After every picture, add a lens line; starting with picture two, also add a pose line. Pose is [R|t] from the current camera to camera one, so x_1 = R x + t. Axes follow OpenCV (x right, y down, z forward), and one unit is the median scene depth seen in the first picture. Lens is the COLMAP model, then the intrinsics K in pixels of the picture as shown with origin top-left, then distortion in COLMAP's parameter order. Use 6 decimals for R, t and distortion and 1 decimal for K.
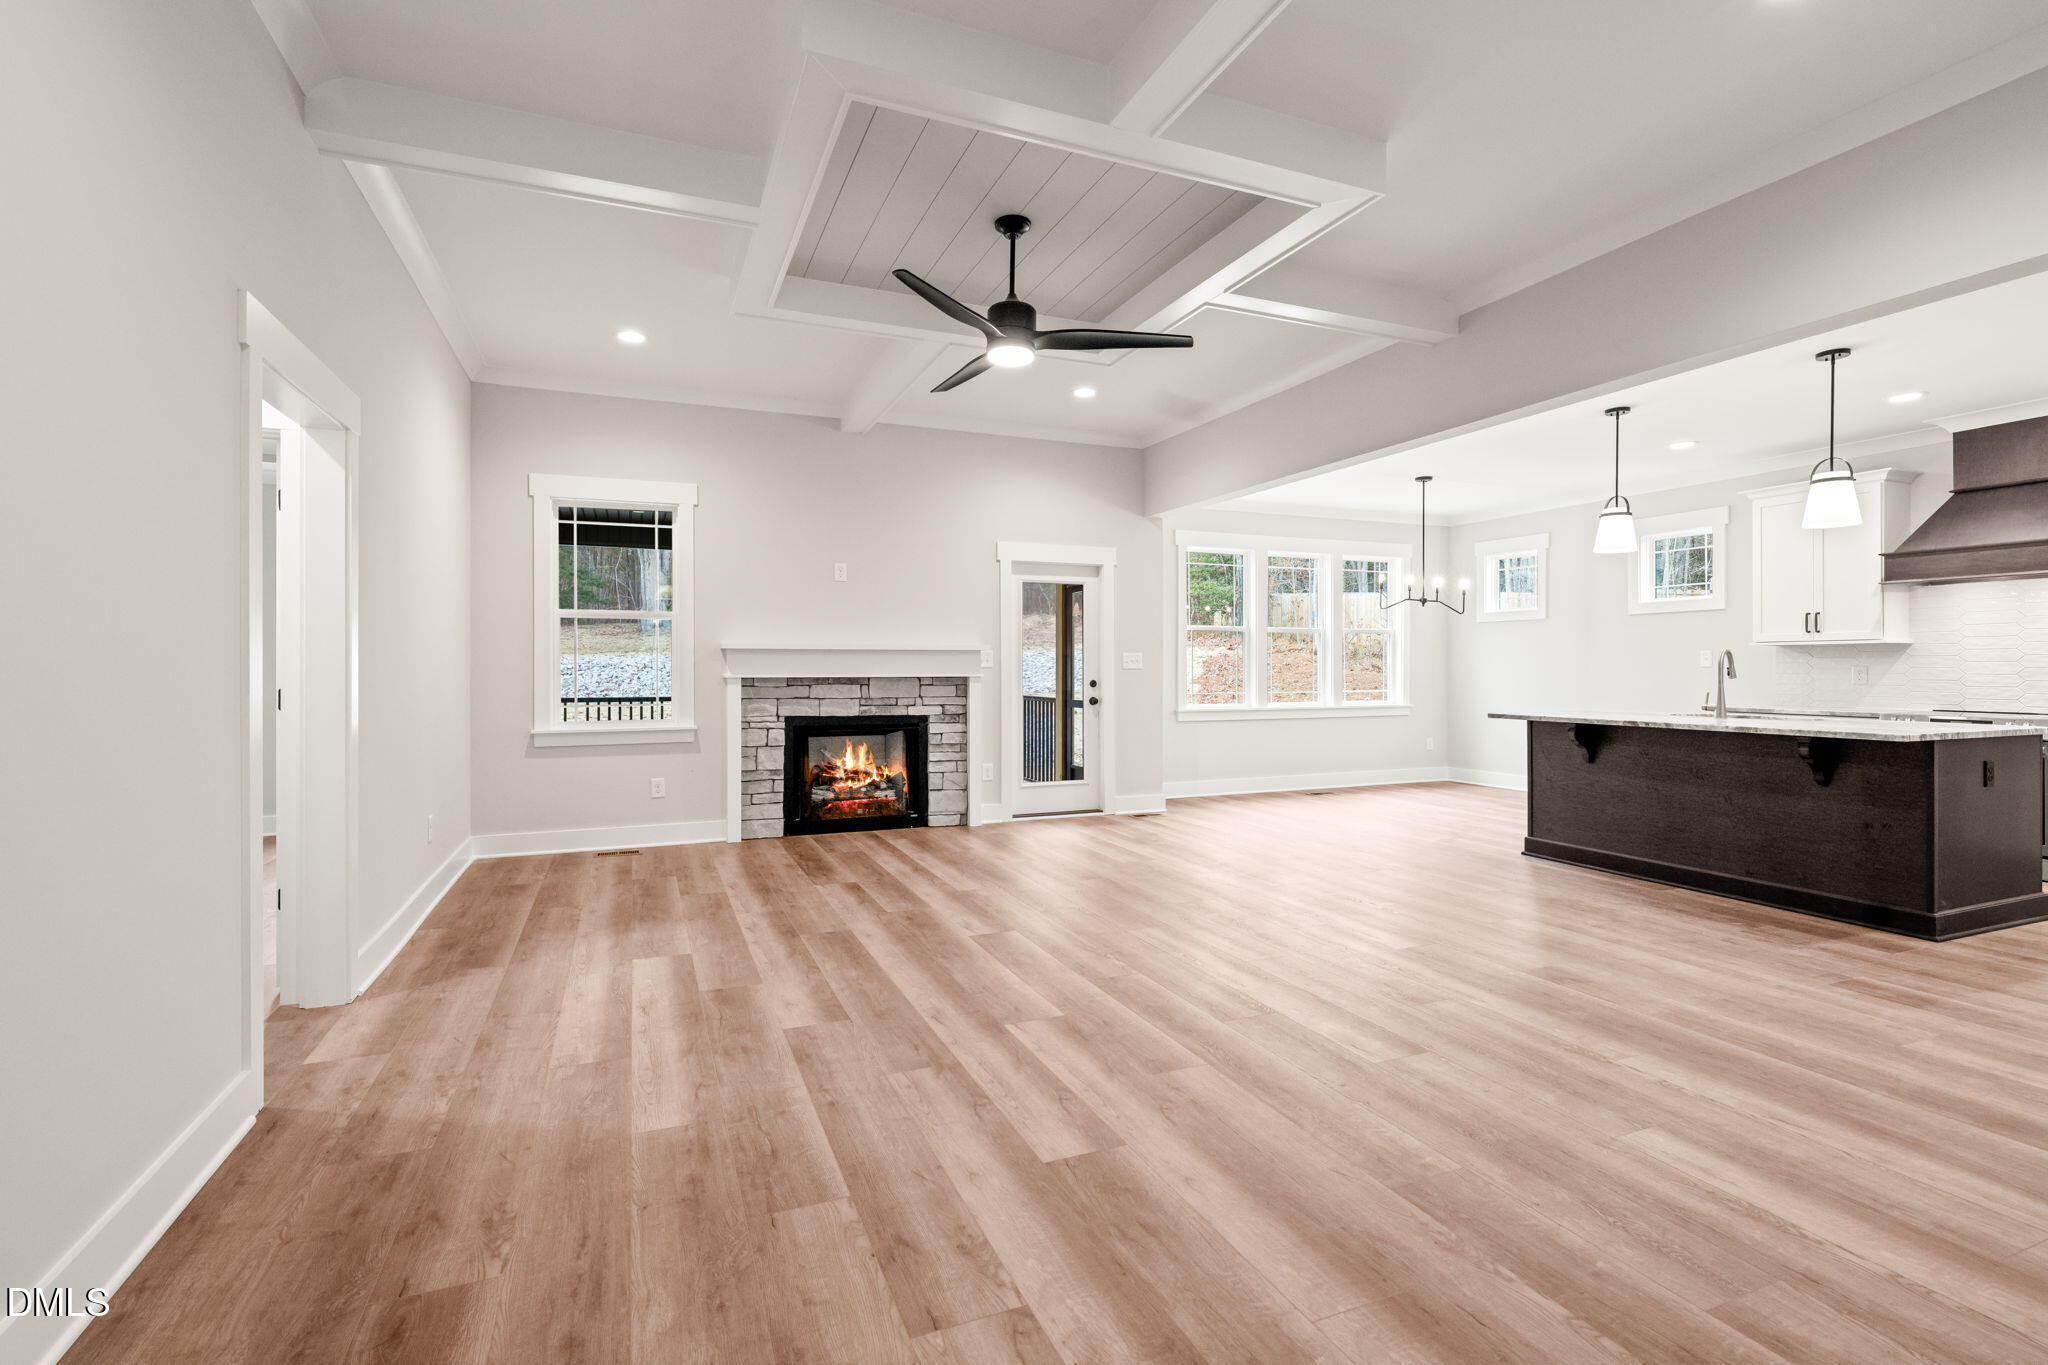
lens RADIAL K [[916.9, 0, 980.1], [0, 916.9, 660.5], [0, 0, 1]] dist [-0.001550, -0.000338]
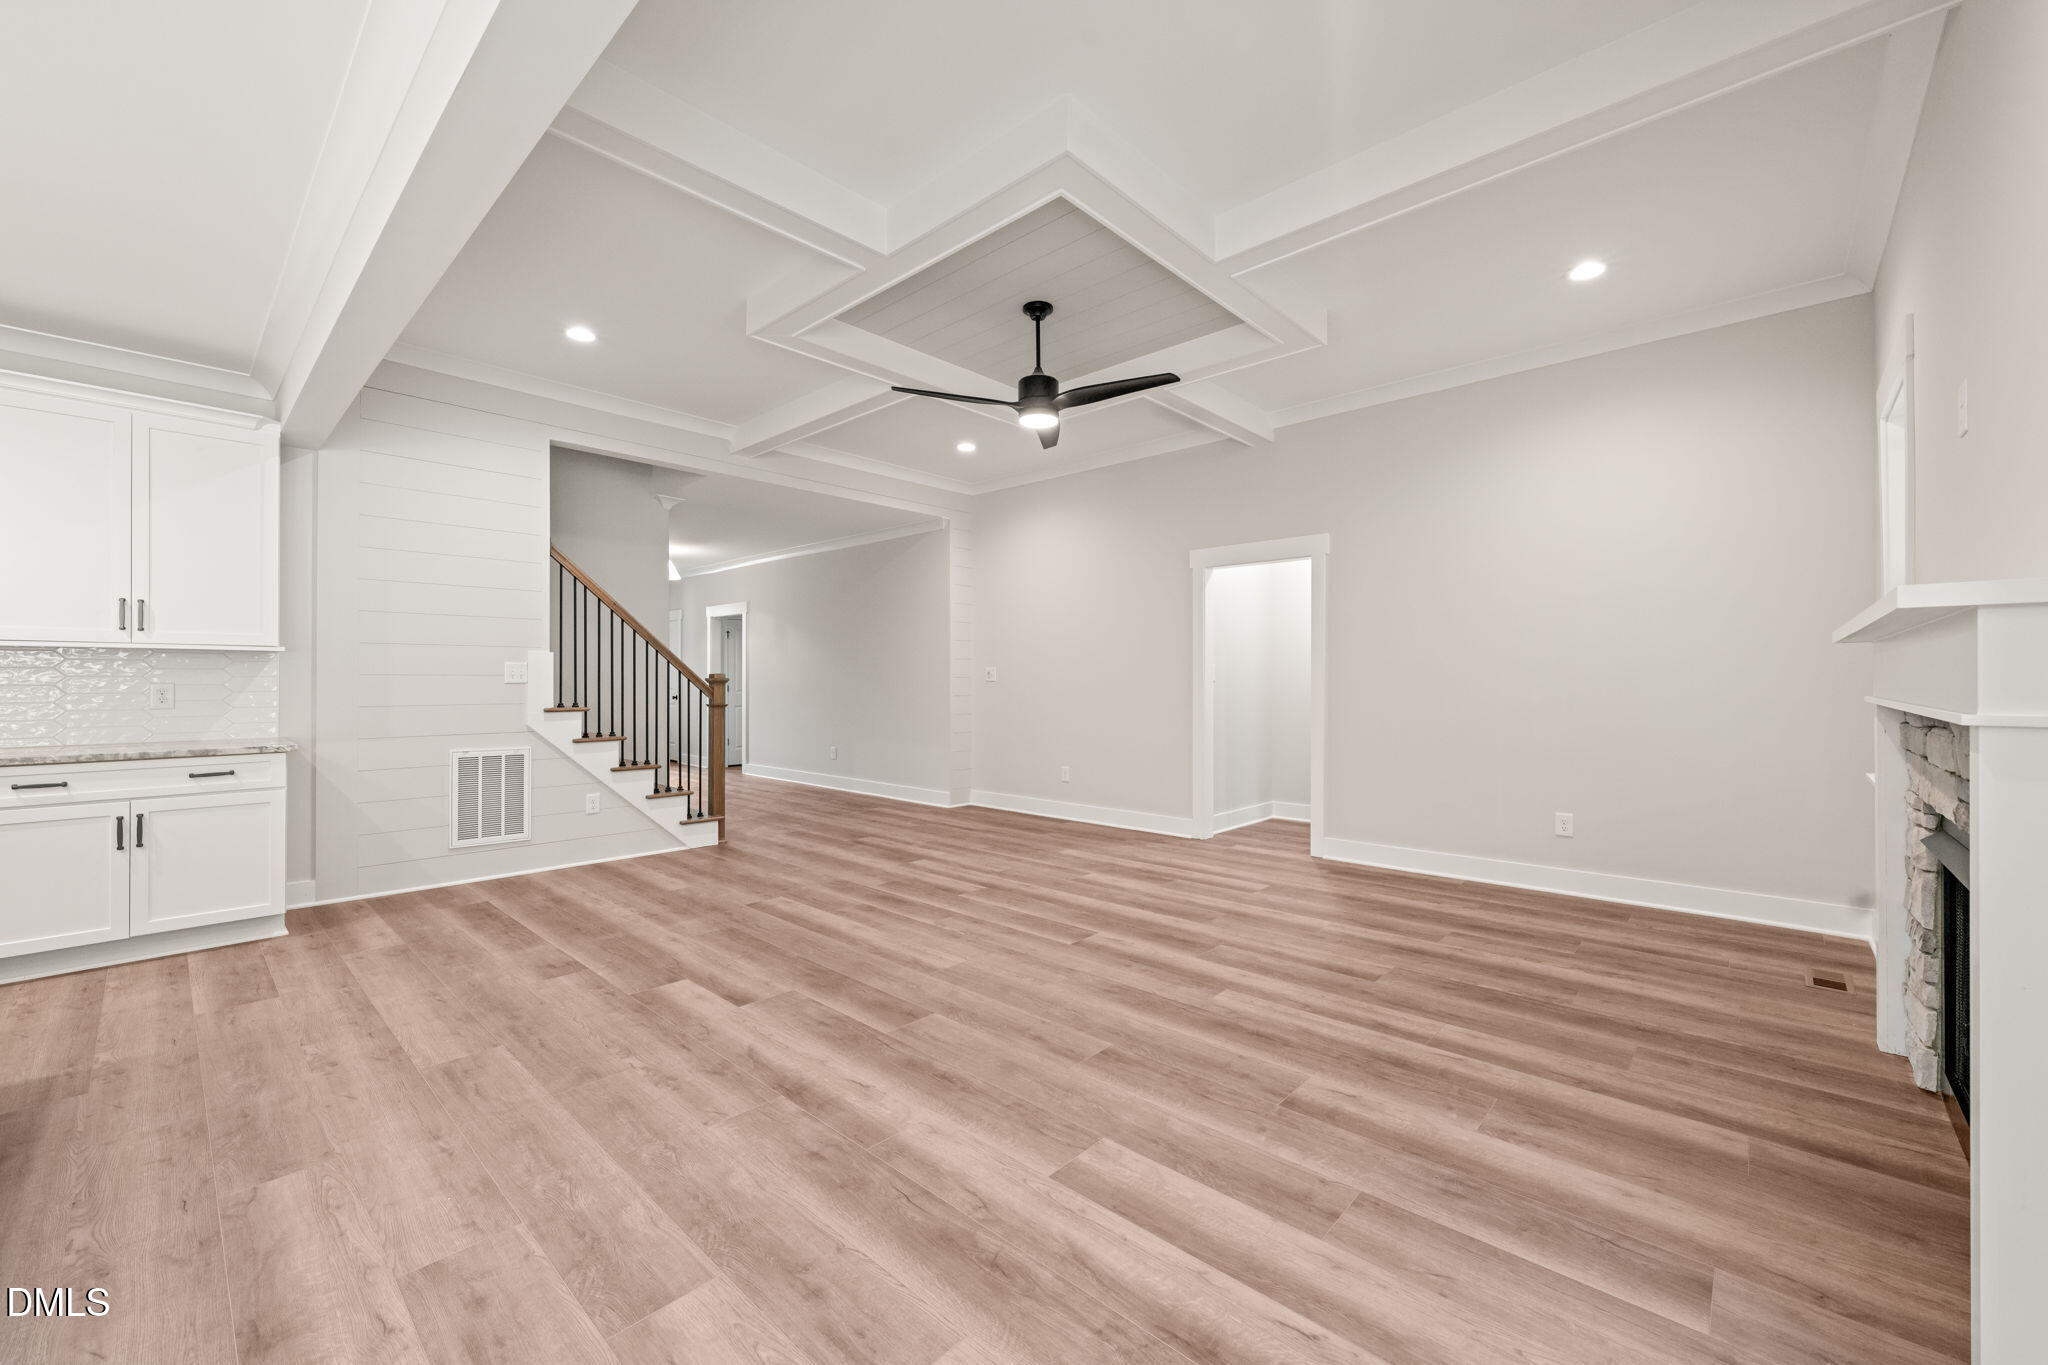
lens RADIAL K [[814.6, 0, 1024.0], [0, 814.6, 682.5], [0, 0, 1]] dist [-0.000671, -0.000222]
pose [[-0.895122, 0.002968, -0.445811, 0.358576], [0.004703, 0.999985, -0.002786, 0.007452], [0.445796, -0.004590, -0.895123, 1.331502]]
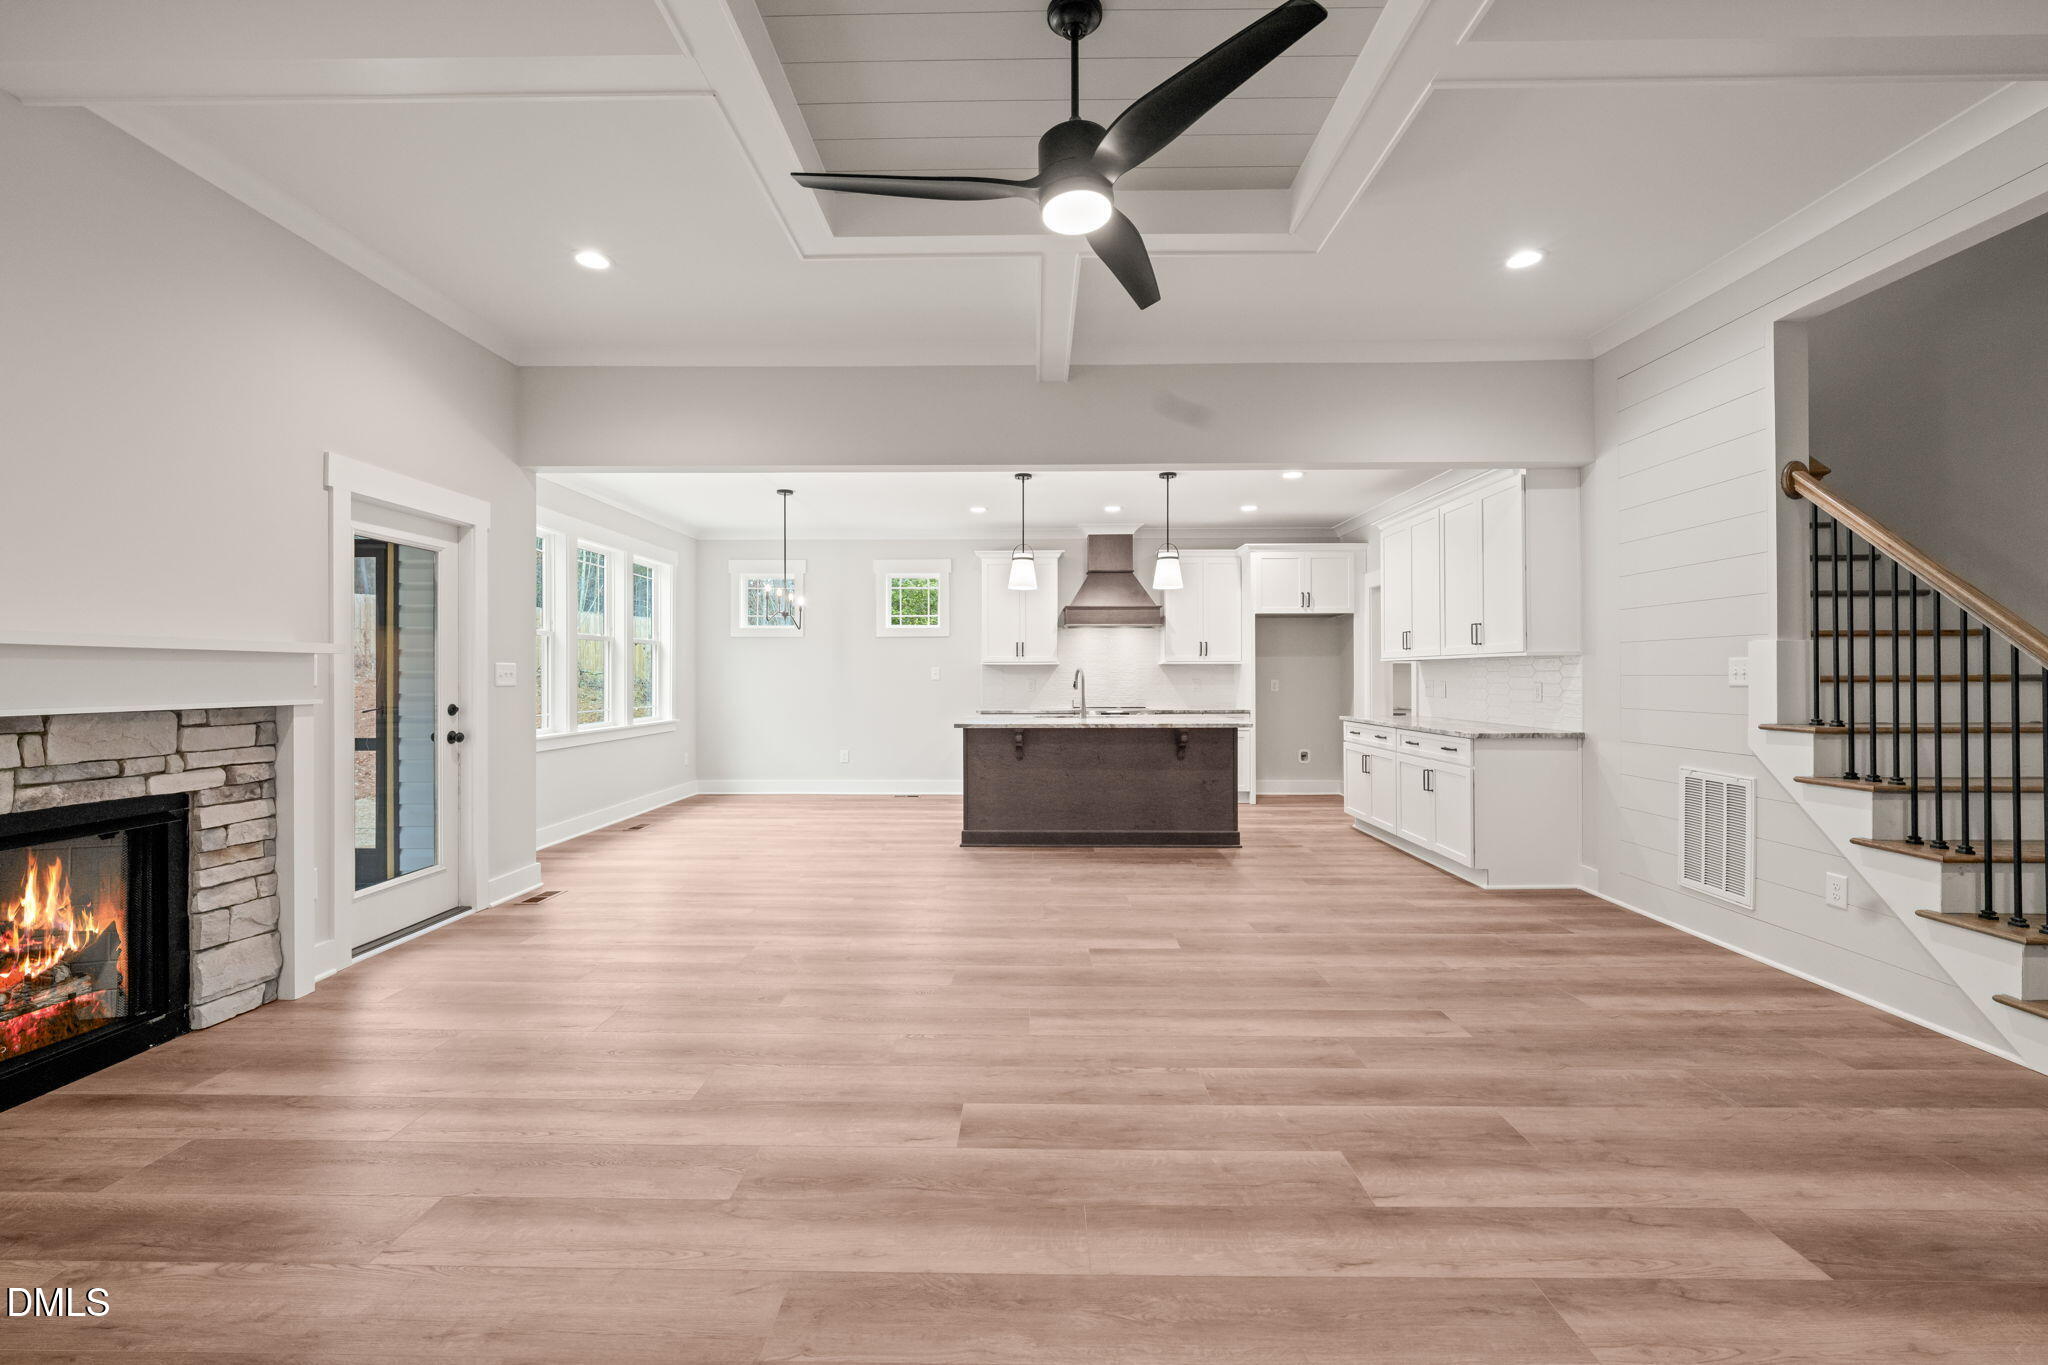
lens RADIAL K [[850.0, 0, 1030.5], [0, 850.0, 665.5], [0, 0, 1]] dist [-0.001784, 0.000107]
pose [[0.369652, 0.011725, 0.929096, -0.371959], [-0.005841, 0.999930, -0.010295, -0.002517], [-0.929152, -0.001621, 0.369694, 0.554633]]
